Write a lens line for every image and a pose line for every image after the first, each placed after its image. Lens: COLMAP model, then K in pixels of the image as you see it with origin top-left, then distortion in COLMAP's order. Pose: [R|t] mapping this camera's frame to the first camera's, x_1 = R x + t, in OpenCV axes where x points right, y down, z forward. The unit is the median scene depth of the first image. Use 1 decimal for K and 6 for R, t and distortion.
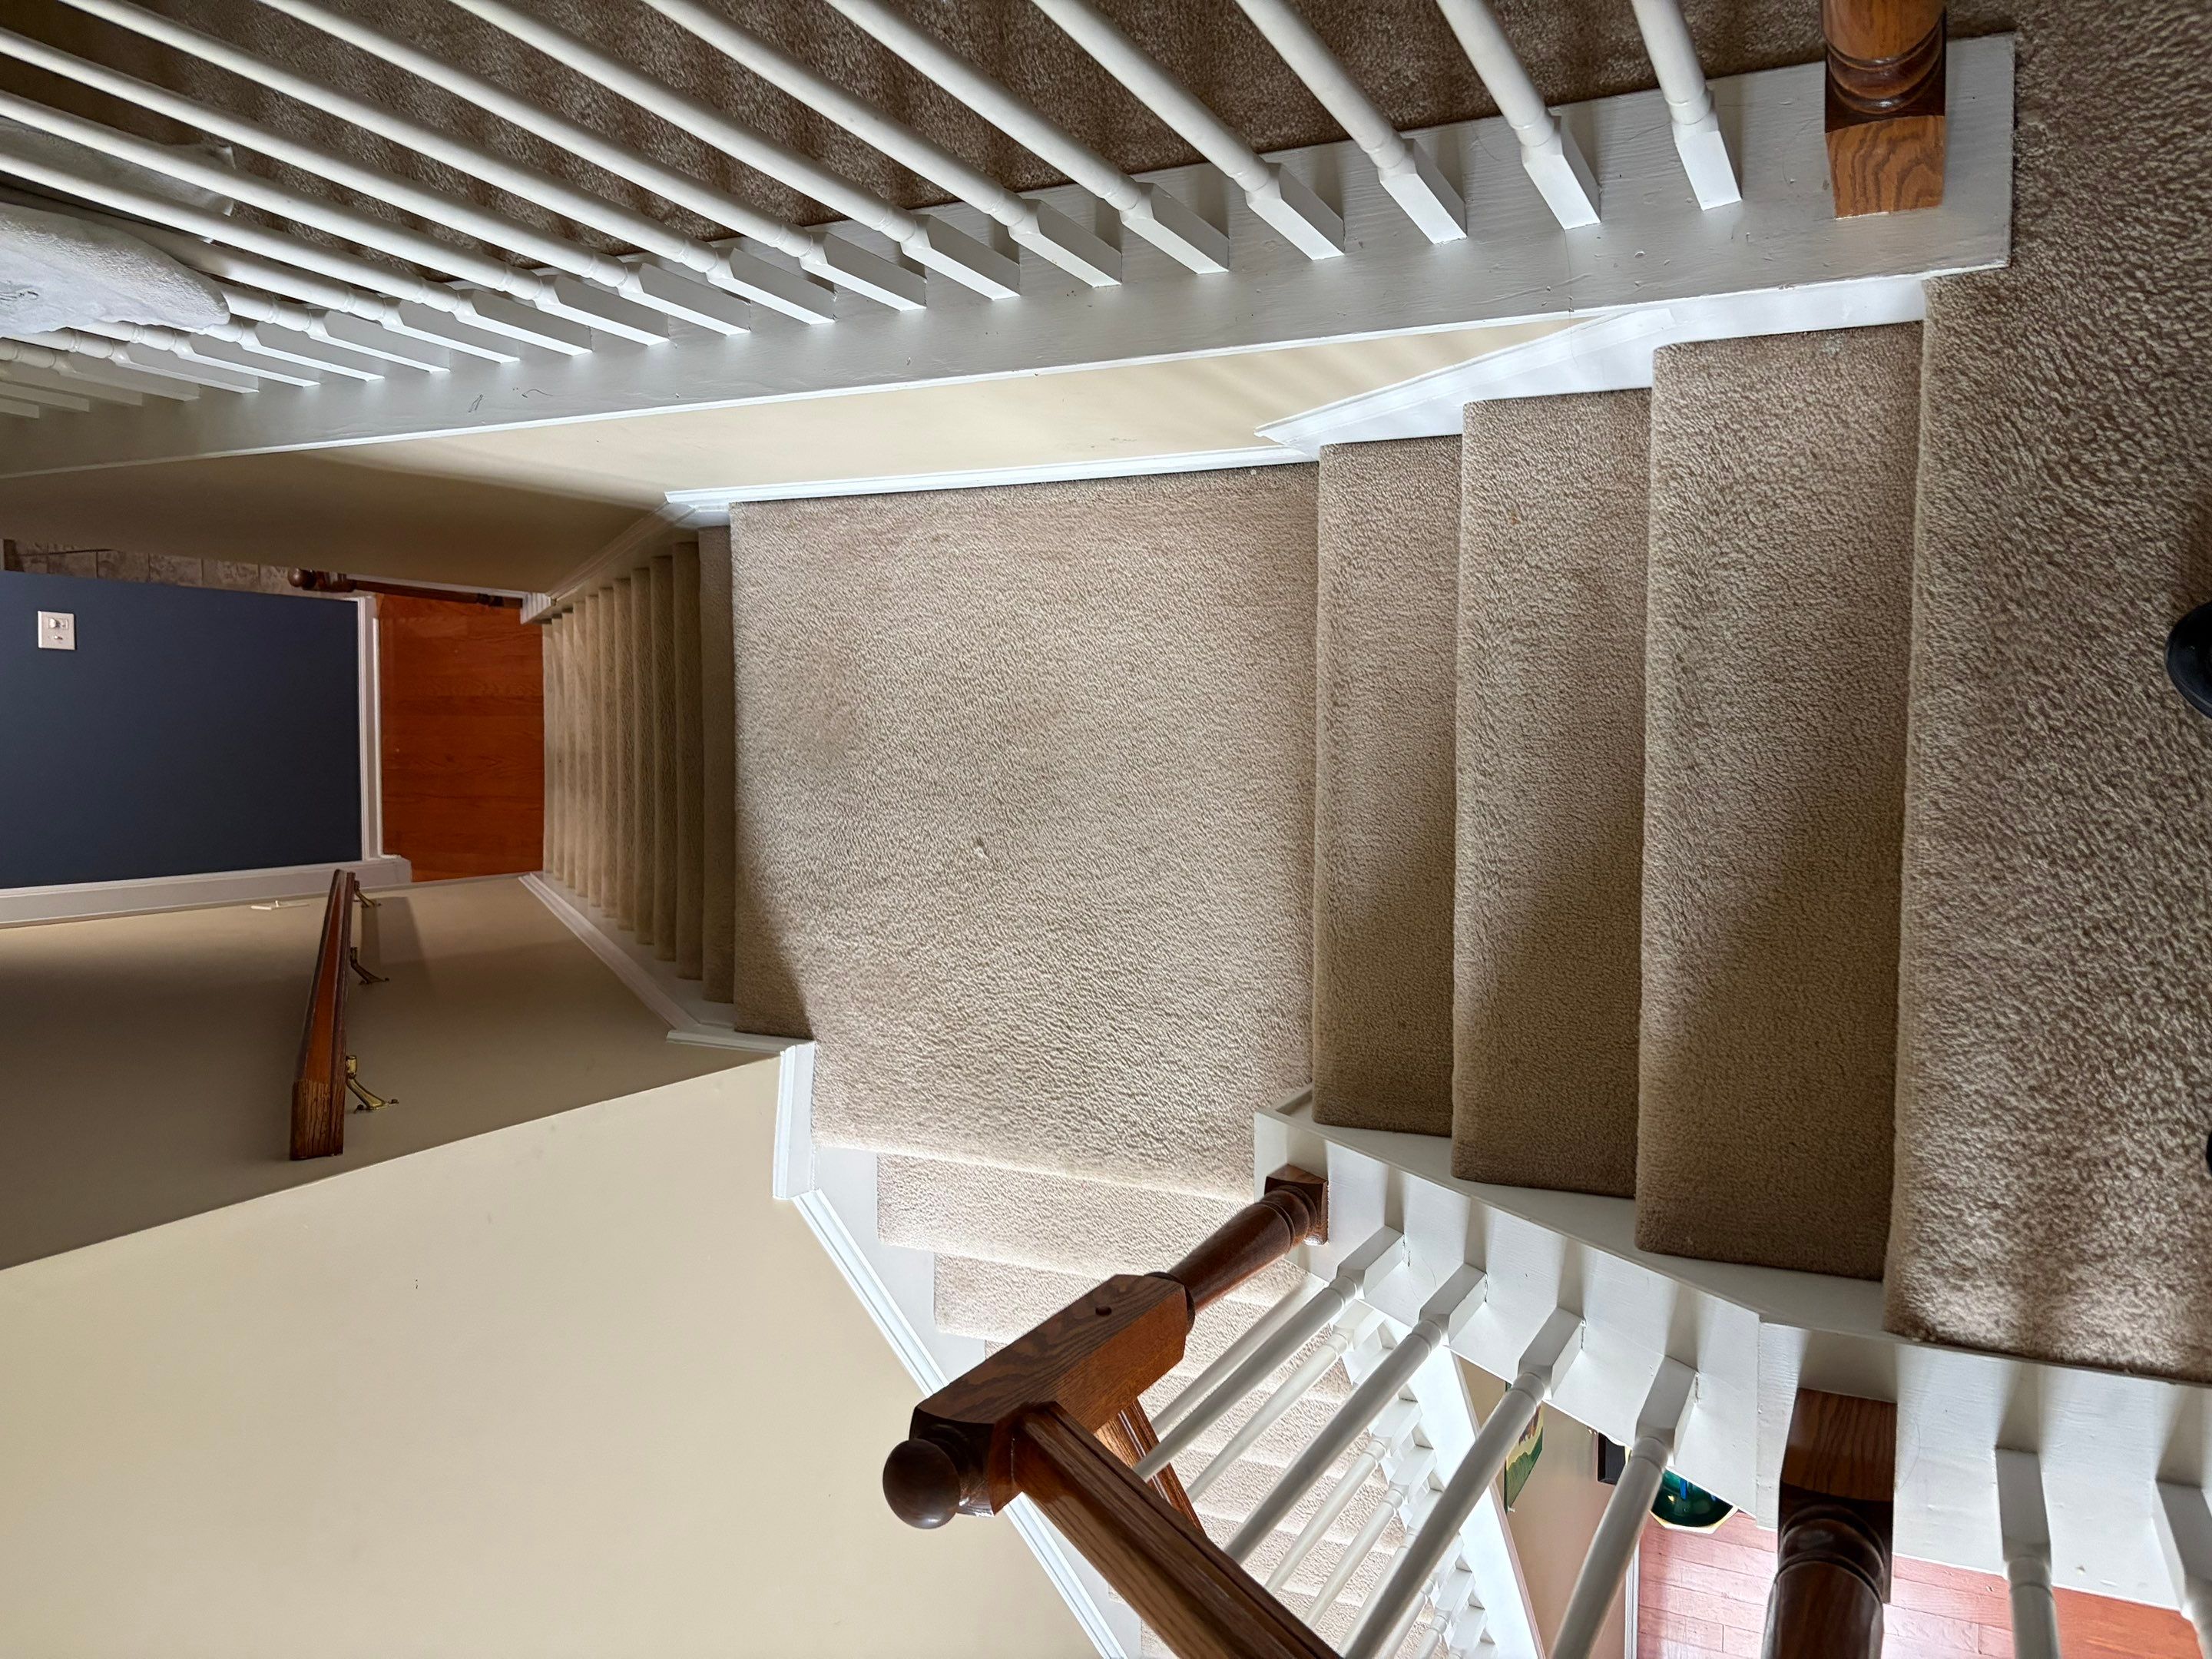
lens RADIAL K [[1690.0, 0, 1090.8], [0, 1690.0, 824.3], [0, 0, 1]] dist [0.117755, -0.146691]
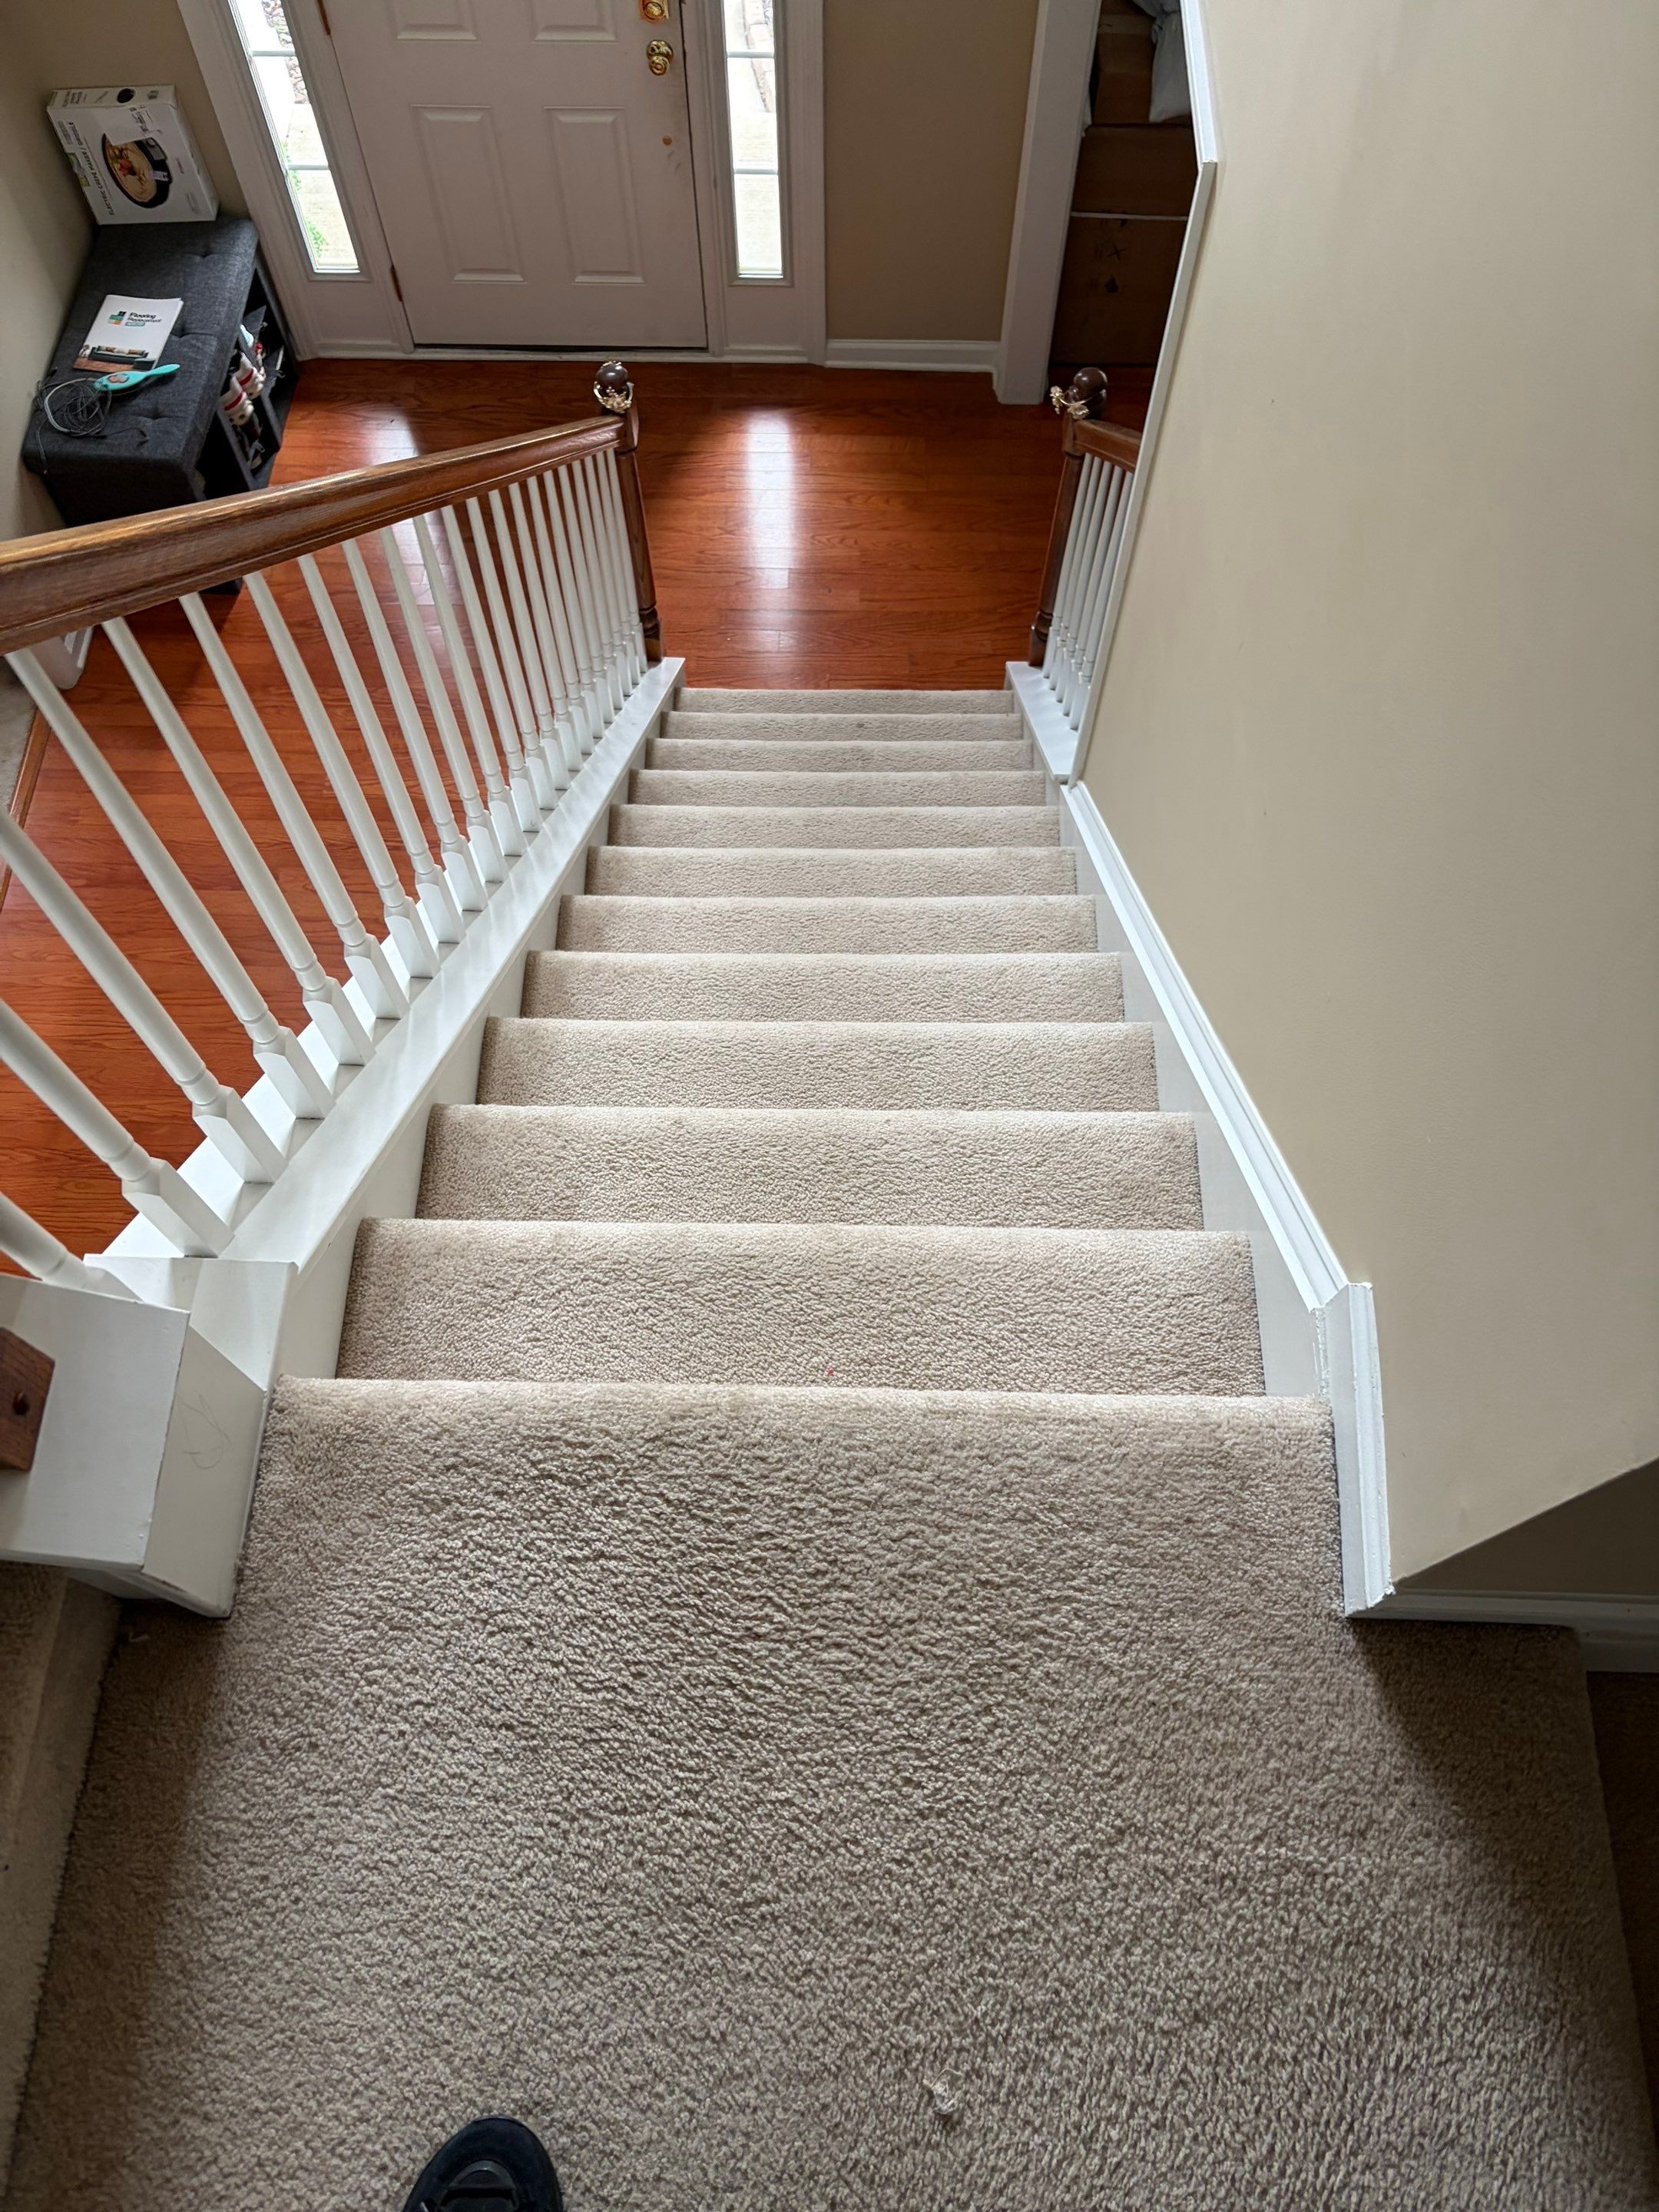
lens RADIAL K [[1690.0, 0, 862.3], [0, 1690.0, 1111.1], [0, 0, 1]] dist [0.117755, -0.146691]
pose [[-0.908780, 0.166767, 0.382501, -0.246823], [-0.013453, -0.927898, 0.372592, 0.082605], [0.417058, 0.333458, 0.845499, 0.497583]]
